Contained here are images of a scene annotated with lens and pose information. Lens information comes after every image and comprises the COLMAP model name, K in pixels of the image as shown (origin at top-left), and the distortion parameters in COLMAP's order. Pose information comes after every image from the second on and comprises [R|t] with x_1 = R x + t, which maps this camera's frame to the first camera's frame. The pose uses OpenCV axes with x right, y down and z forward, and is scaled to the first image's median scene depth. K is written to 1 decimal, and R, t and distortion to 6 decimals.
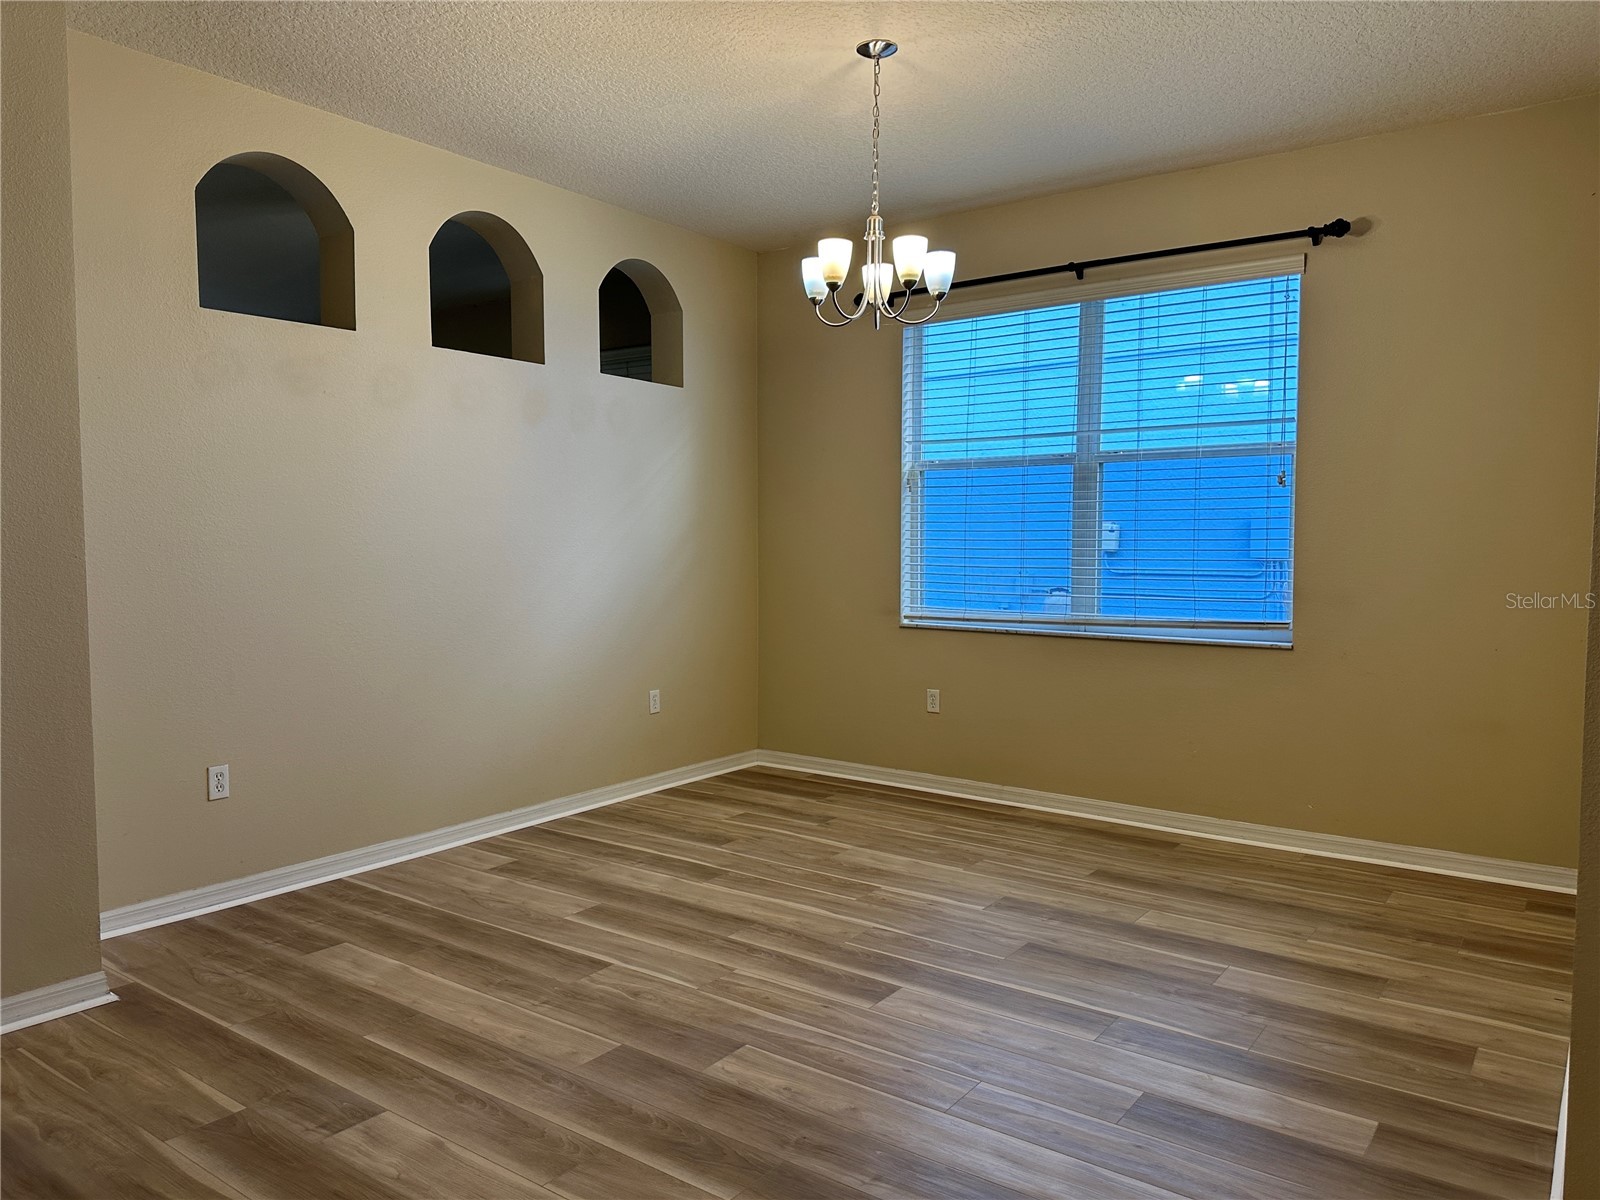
lens RADIAL K [[1126.1, 0, 800.0], [0, 1126.1, 600.0], [0, 0, 1]] dist [0.102715, -0.161756]
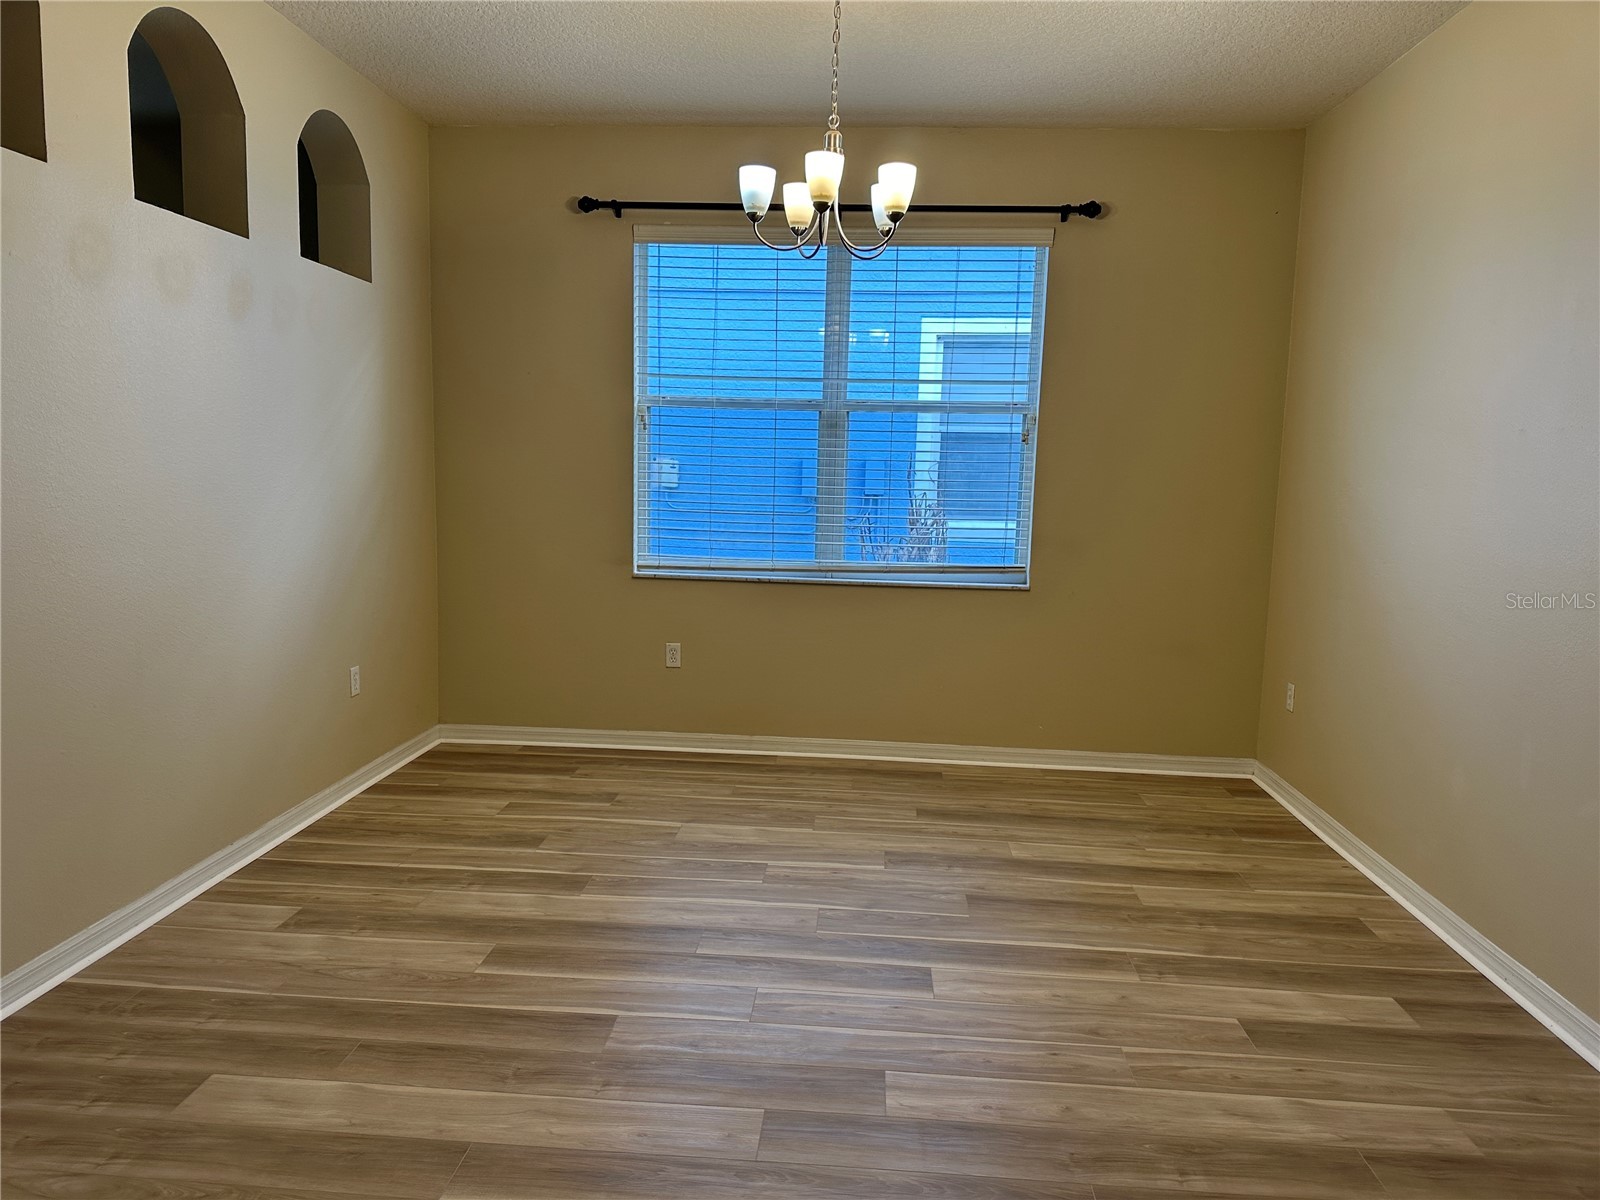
lens RADIAL K [[1122.9, 0, 800.0], [0, 1122.9, 600.0], [0, 0, 1]] dist [0.159735, -0.258205]
pose [[0.845240, -0.043346, 0.532626, -0.365791], [0.006608, 0.997476, 0.070690, -0.028080], [-0.534346, -0.056230, 0.843393, 0.190426]]
